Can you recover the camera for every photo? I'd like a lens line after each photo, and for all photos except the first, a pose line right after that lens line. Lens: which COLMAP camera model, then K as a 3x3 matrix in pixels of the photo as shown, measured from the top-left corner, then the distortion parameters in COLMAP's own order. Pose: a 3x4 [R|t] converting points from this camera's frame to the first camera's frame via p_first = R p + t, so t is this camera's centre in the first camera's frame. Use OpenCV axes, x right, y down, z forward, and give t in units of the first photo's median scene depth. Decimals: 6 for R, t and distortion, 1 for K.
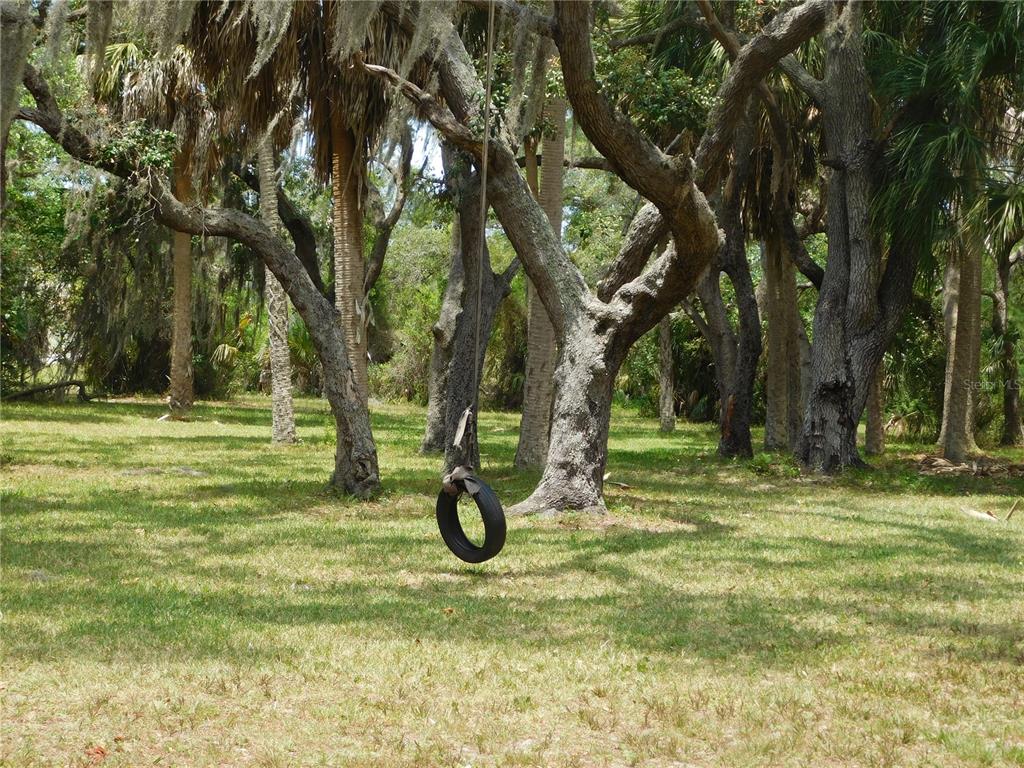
lens RADIAL K [[2388.7, 0, 512.1], [0, 2388.7, 384.3], [0, 0, 1]] dist [-0.079132, 0.000000]
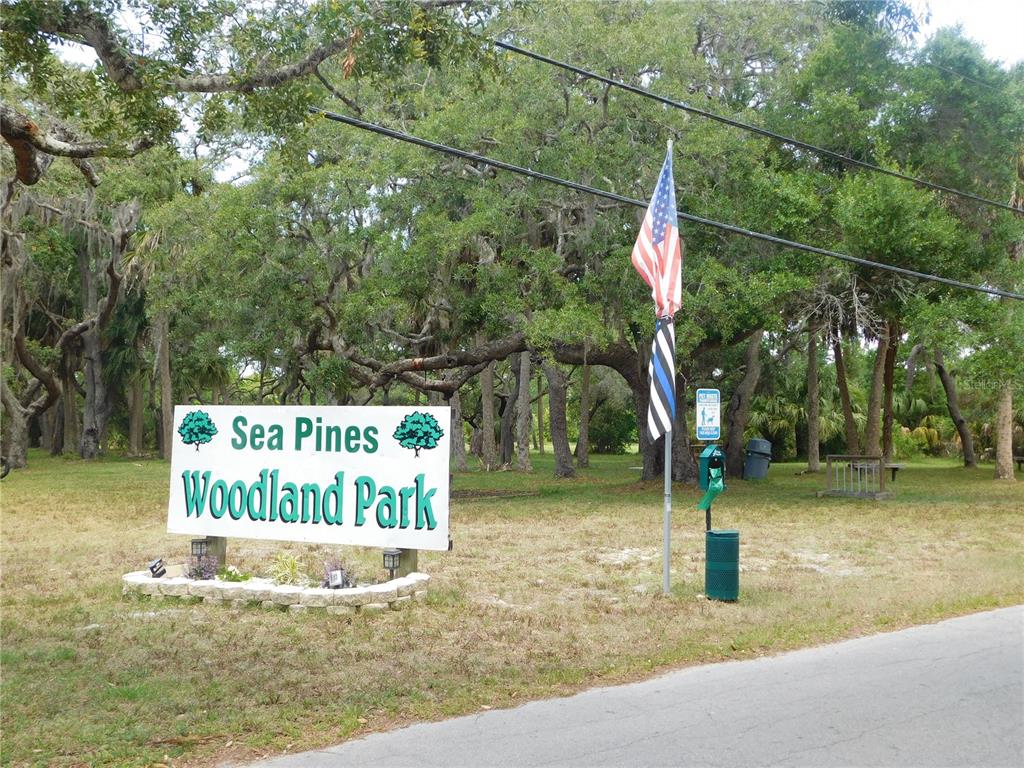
lens RADIAL K [[1224.8, 0, 513.0], [0, 1224.8, 385.0], [0, 0, 1]] dist [-0.081601, 0.000000]
pose [[0.886612, -0.017931, 0.462166, -0.106890], [0.031927, 0.999237, -0.022479, -0.004744], [-0.461411, 0.034685, 0.886508, -0.656487]]
